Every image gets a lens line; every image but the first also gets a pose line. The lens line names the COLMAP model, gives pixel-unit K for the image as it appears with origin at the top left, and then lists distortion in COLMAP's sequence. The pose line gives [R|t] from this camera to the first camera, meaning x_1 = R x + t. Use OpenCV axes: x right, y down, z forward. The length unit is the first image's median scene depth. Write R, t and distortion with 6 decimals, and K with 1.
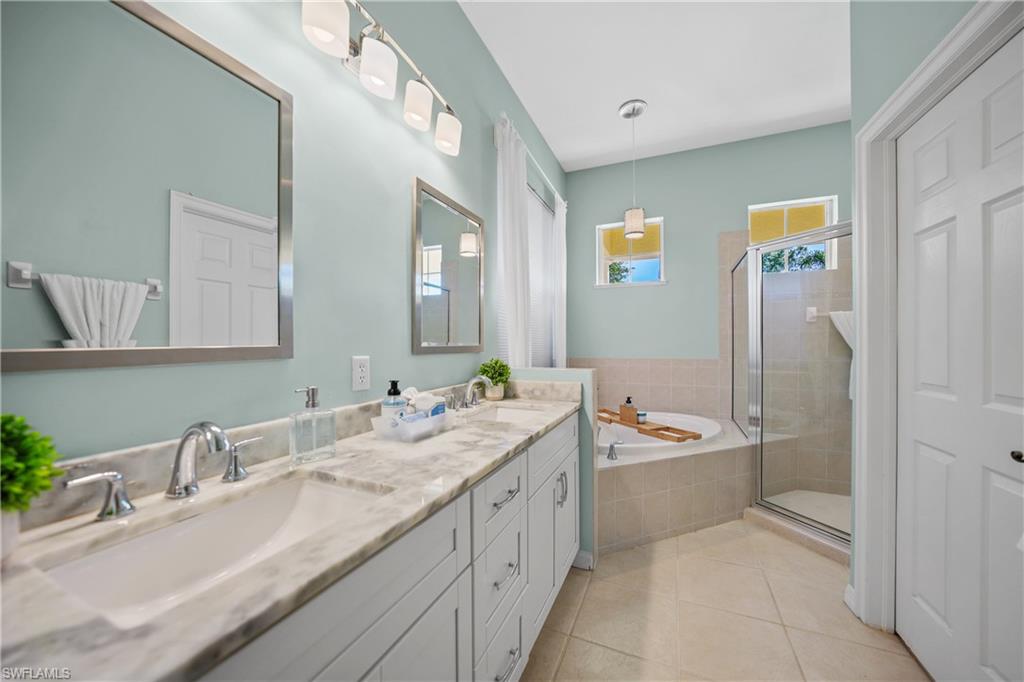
lens RADIAL K [[364.9, 0, 515.0], [0, 364.9, 339.5], [0, 0, 1]] dist [-0.030358, 0.006673]
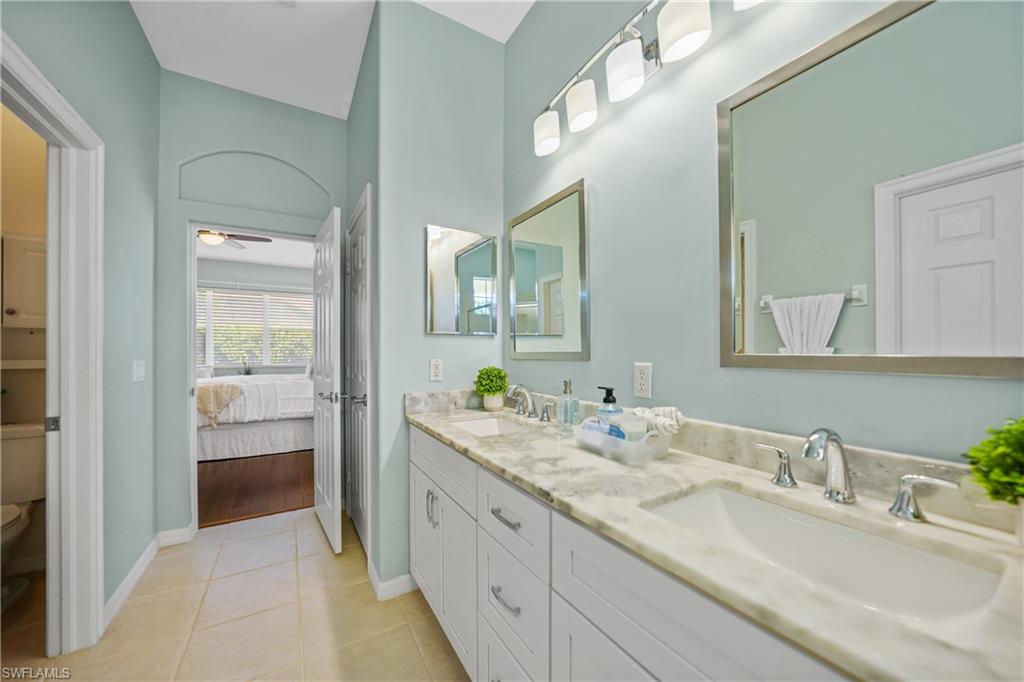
lens RADIAL K [[360.9, 0, 510.0], [0, 360.9, 352.1], [0, 0, 1]] dist [-0.028024, 0.006996]
pose [[-0.578704, 0.003599, -0.815530, 0.621150], [0.009349, 0.999954, -0.002221, 0.016856], [0.815484, -0.008910, -0.578711, 1.357734]]
